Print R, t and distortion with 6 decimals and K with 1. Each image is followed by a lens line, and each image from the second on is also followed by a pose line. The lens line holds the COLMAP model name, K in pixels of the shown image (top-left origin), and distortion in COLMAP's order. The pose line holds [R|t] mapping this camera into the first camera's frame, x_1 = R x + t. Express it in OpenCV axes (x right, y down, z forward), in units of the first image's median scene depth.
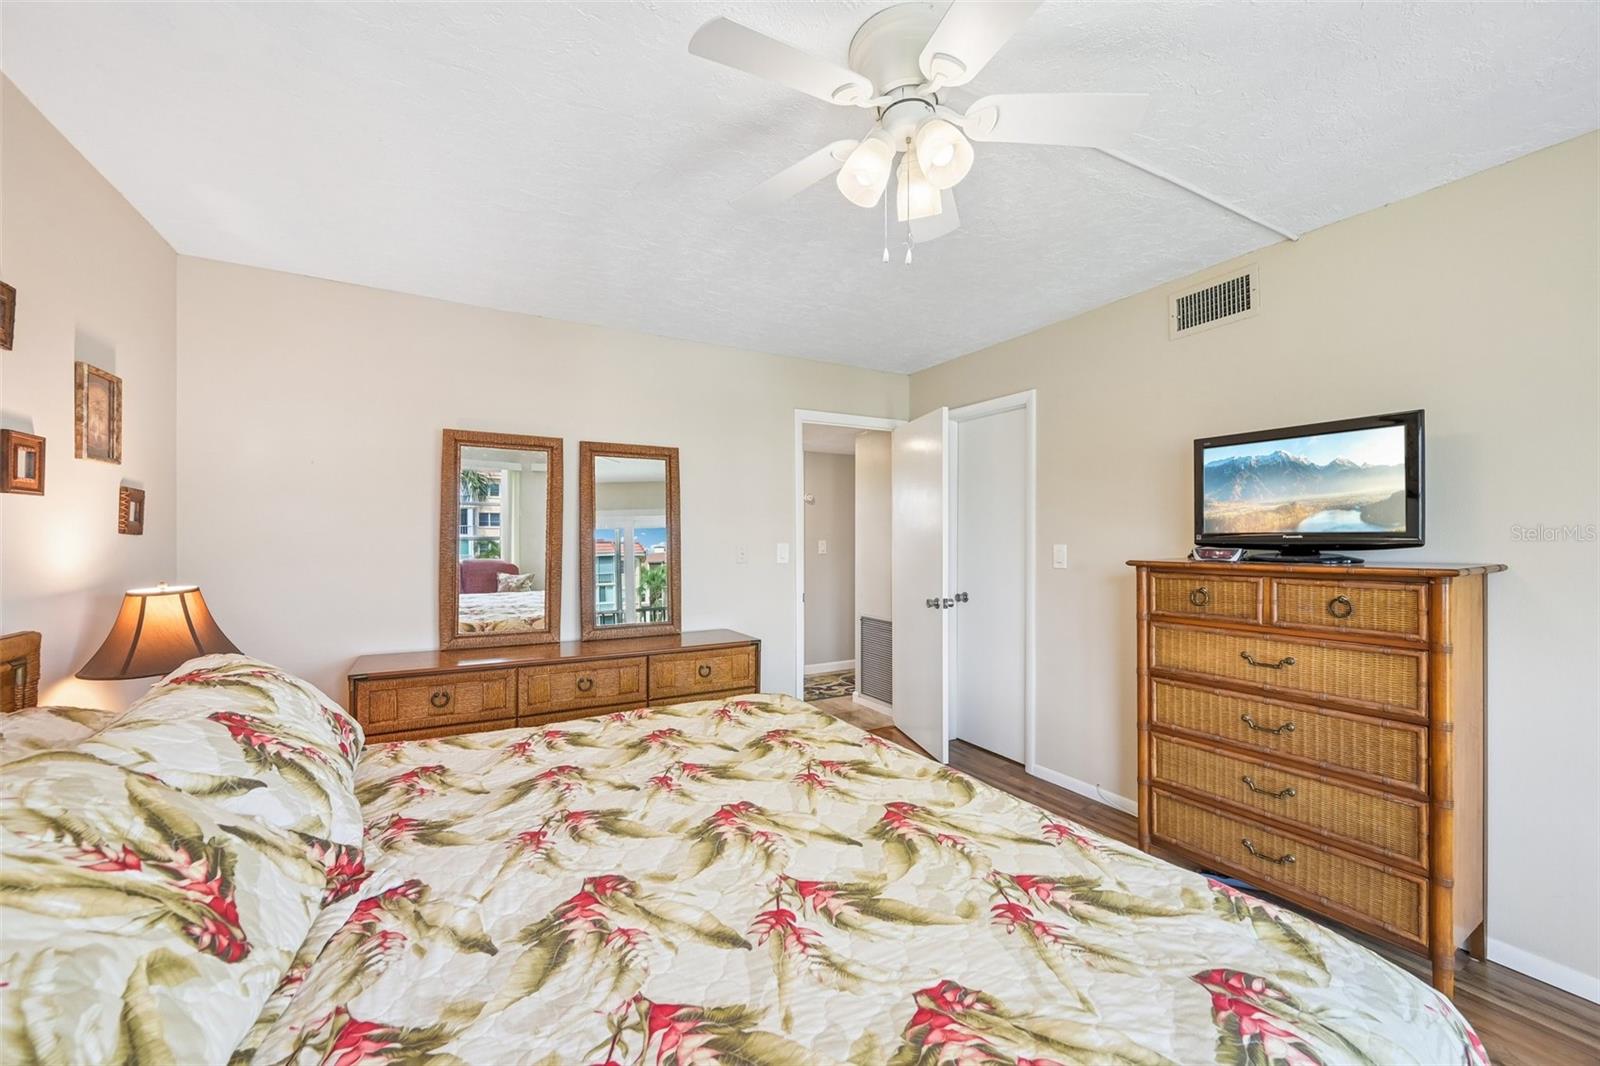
lens RADIAL K [[642.1, 0, 802.3], [0, 642.1, 530.6], [0, 0, 1]] dist [-0.001859, 0.000492]
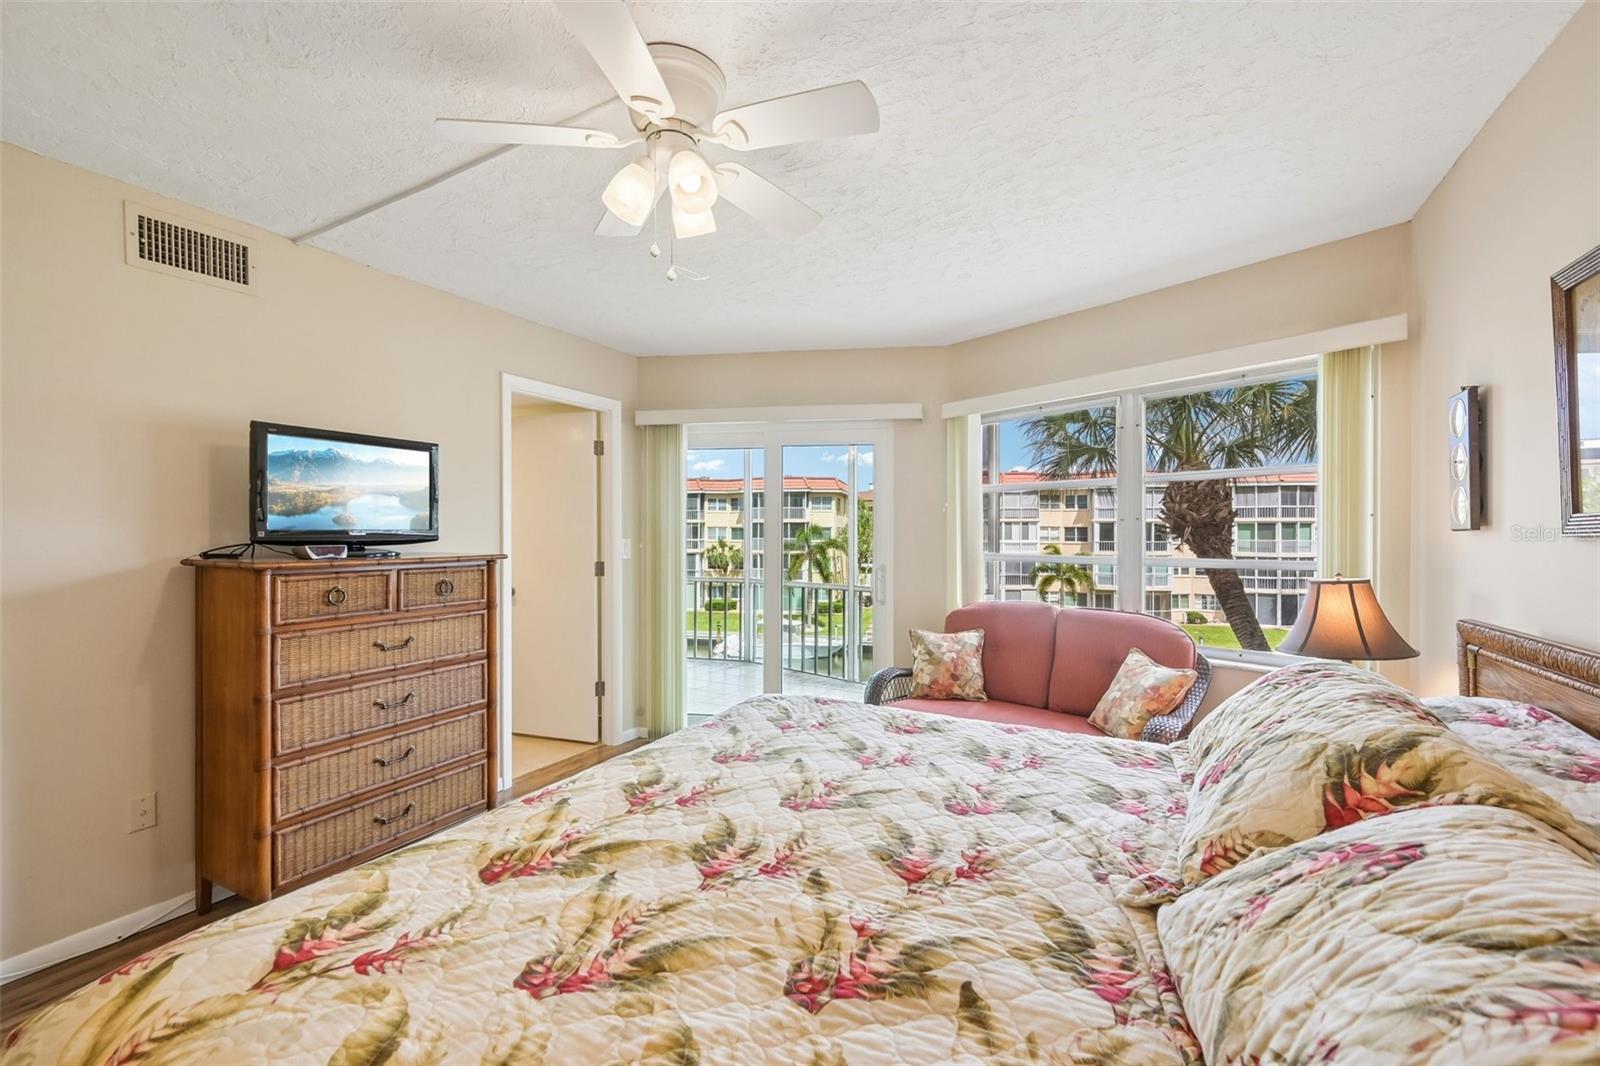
lens RADIAL K [[642.1, 0, 812.7], [0, 642.1, 532.5], [0, 0, 1]] dist [-0.001859, 0.000492]
pose [[-0.542890, 0.003533, 0.839796, -0.653980], [-0.009994, 0.999893, -0.010667, 0.012199], [-0.839744, -0.014184, -0.542797, 1.045955]]
